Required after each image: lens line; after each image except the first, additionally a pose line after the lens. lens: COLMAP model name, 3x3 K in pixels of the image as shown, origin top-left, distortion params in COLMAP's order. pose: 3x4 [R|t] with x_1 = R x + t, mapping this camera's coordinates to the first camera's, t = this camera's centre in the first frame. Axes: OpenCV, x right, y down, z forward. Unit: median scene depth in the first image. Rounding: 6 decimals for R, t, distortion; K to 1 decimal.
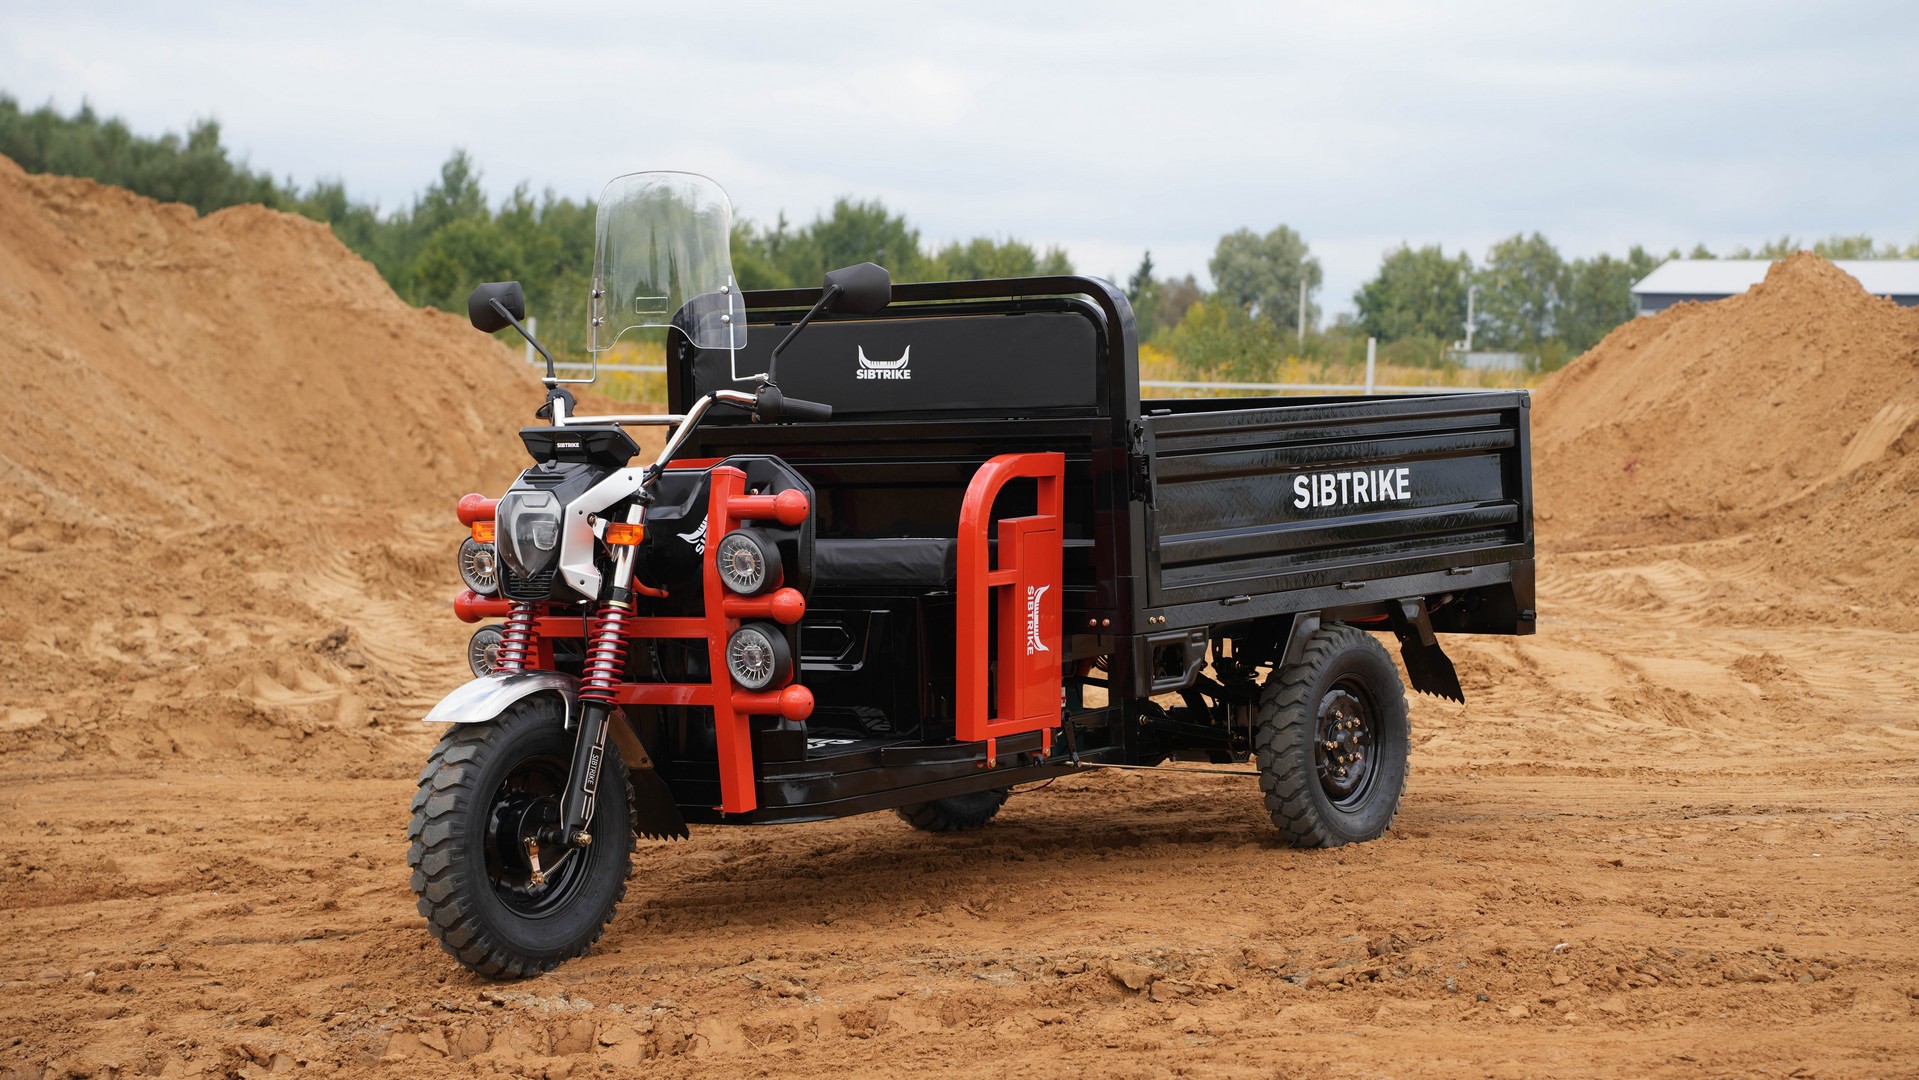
lens RADIAL K [[4283.9, 0, 975.6], [0, 4283.9, 537.6], [0, 0, 1]] dist [0.783119, 0.000000]
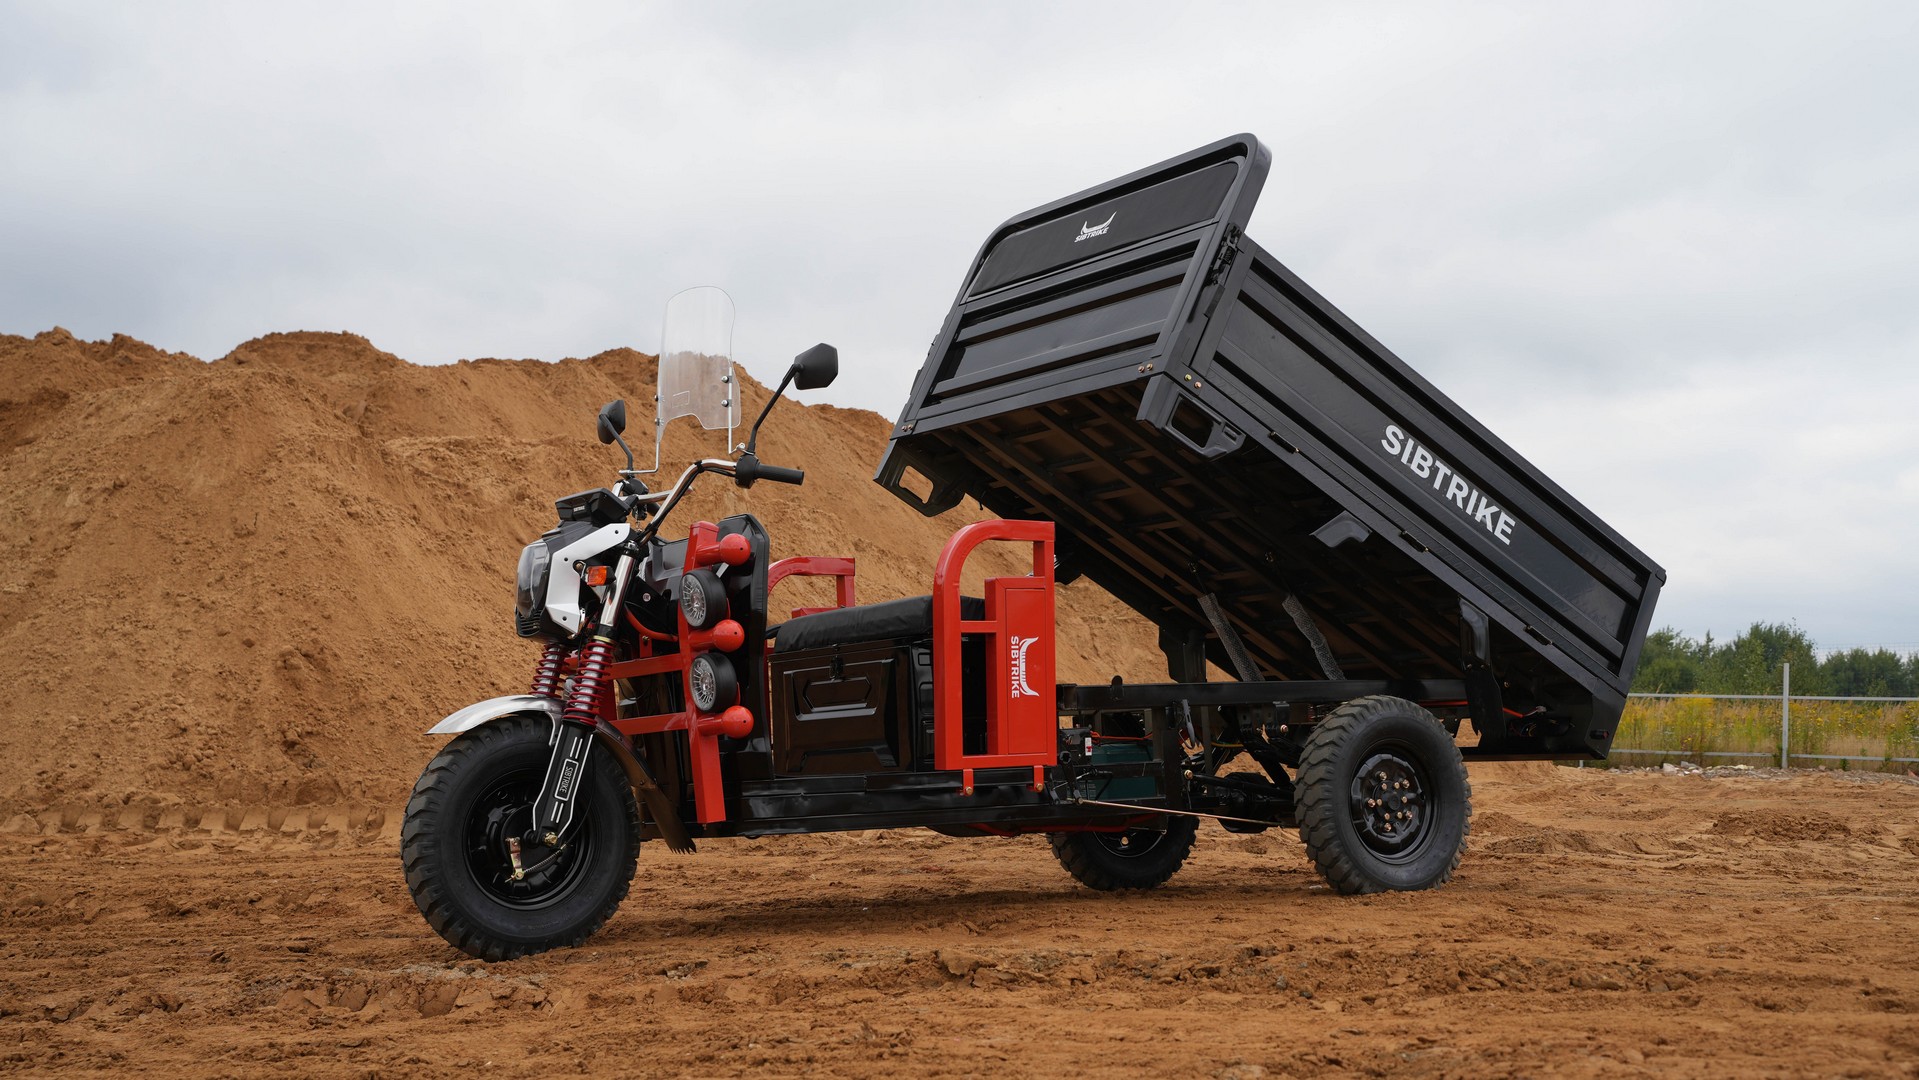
lens RADIAL K [[2568.1, 0, 972.2], [0, 2568.1, 536.1], [0, 0, 1]] dist [0.261497, 0.000000]
pose [[0.939741, -0.035427, -0.340046, 0.224692], [-0.007488, 0.992245, -0.124069, 0.066504], [0.341804, 0.119140, 0.932189, 0.346905]]
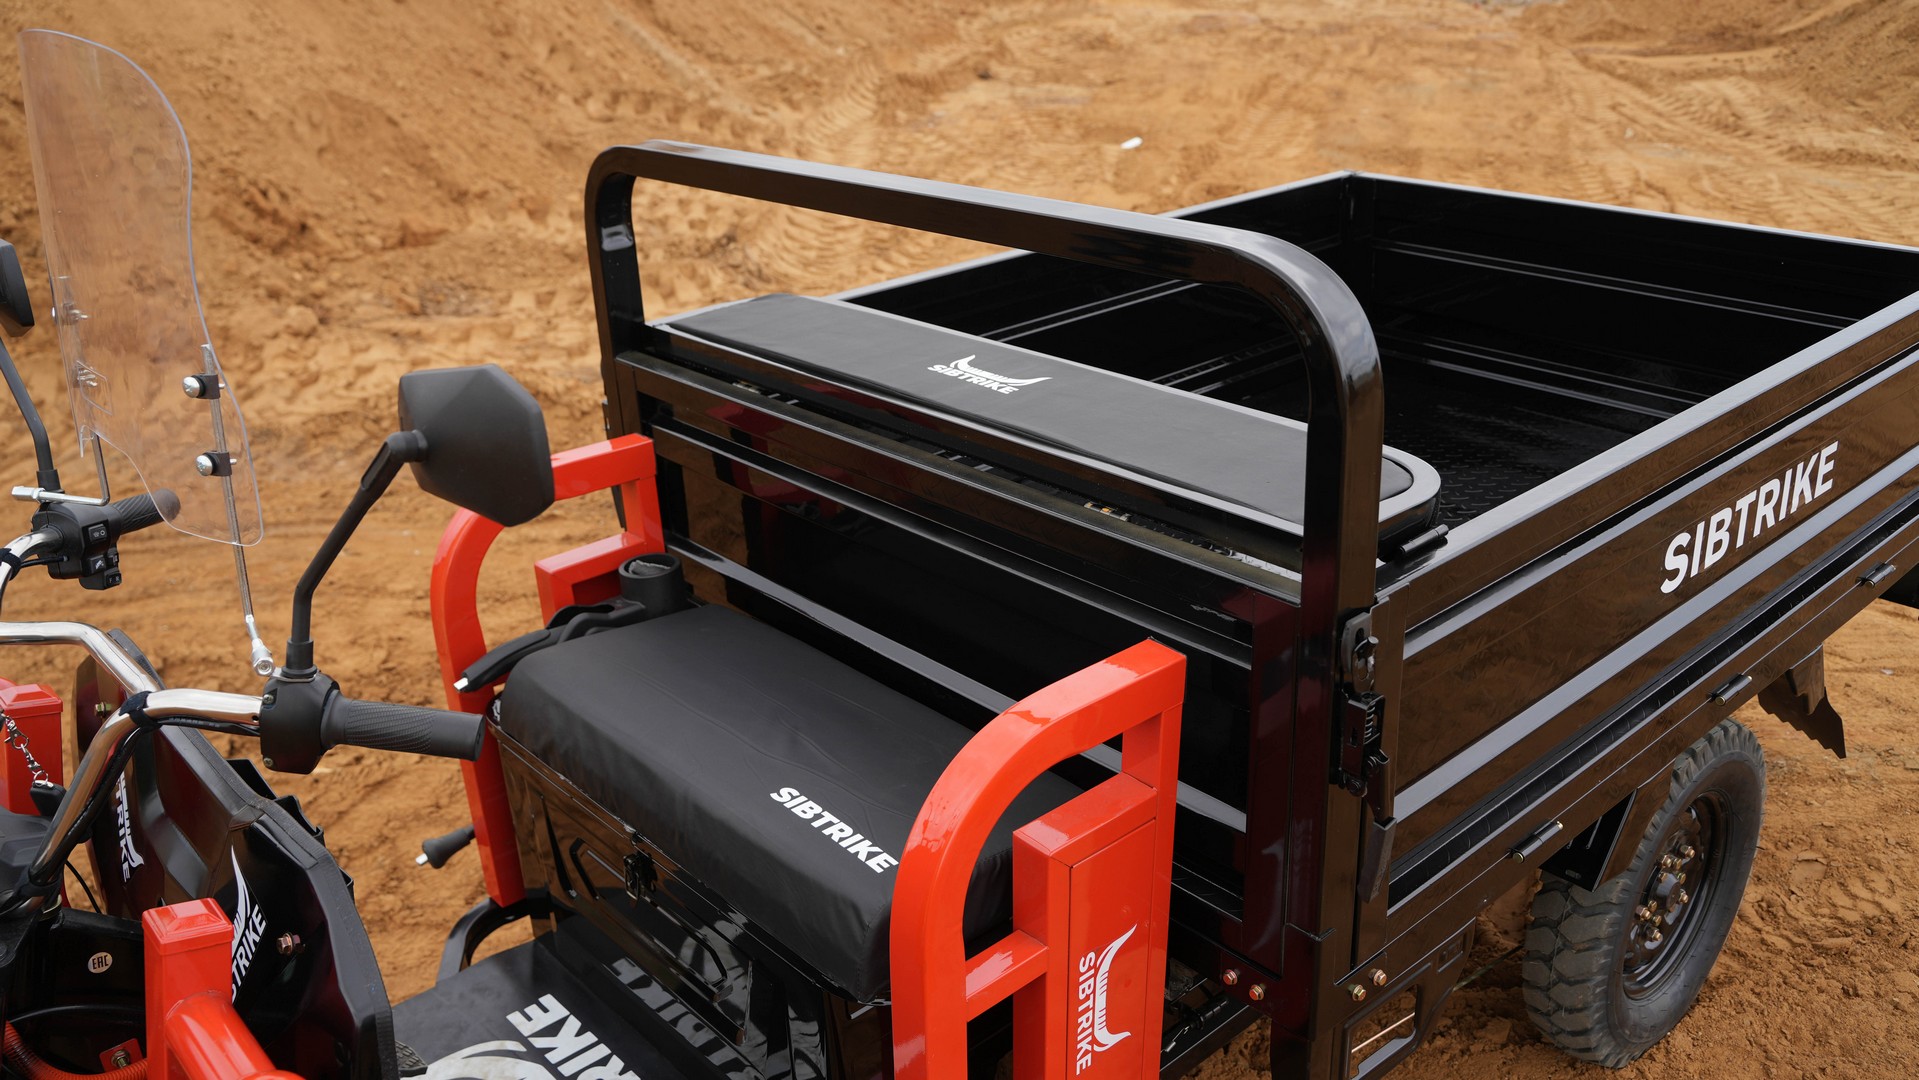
lens RADIAL K [[1579.6, 0, 946.4], [0, 1579.6, 532.9], [0, 0, 1]] dist [-0.054516, 0.022654]
pose [[0.974653, 0.075942, -0.210437, 0.028814], [0.002953, 0.936176, 0.351520, -0.085030], [0.223701, -0.343232, 0.912222, 0.827215]]
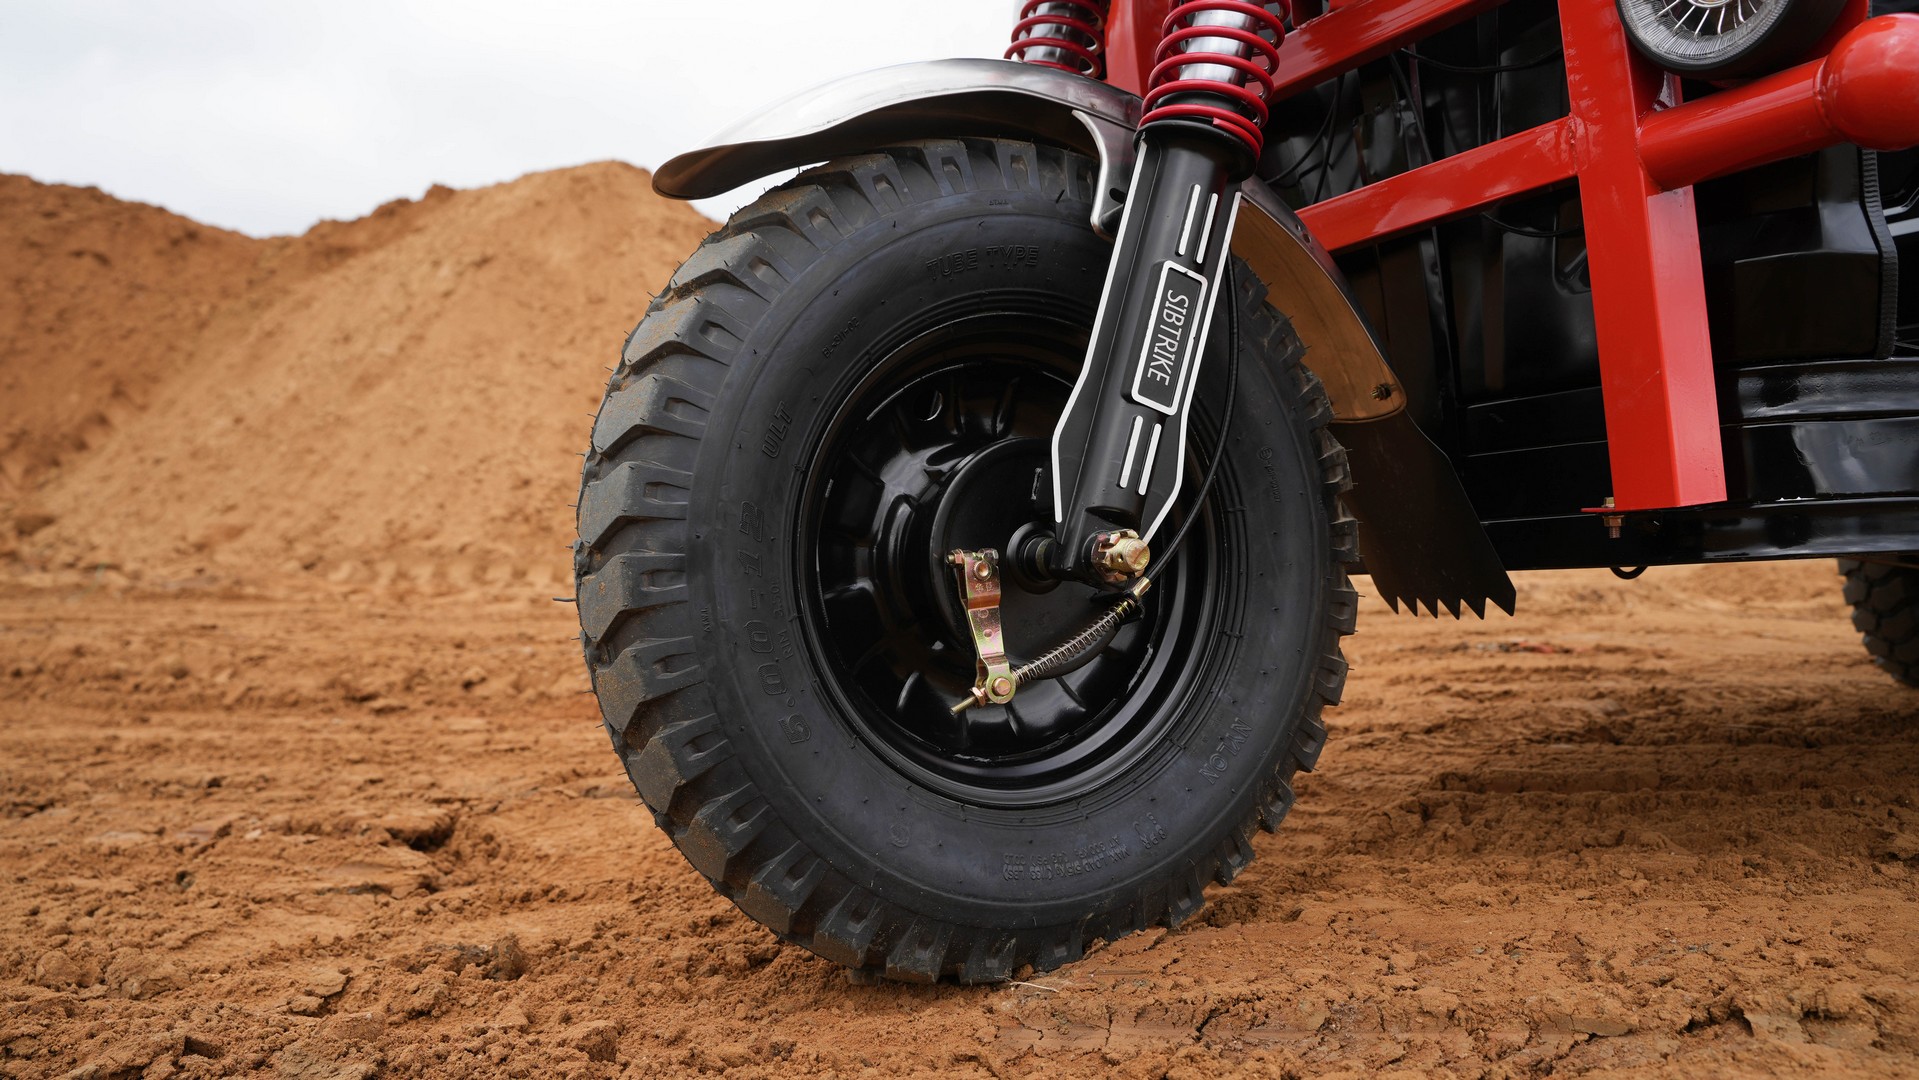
lens RADIAL K [[1579.6, 0, 977.9], [0, 1579.6, 537.7], [0, 0, 1]] dist [-0.054516, 0.022654]
pose [[0.907179, -0.008769, -0.420653, -0.048082], [-0.015375, 0.998424, -0.053971, 0.066653], [0.420464, 0.055429, 0.905615, 0.802592]]
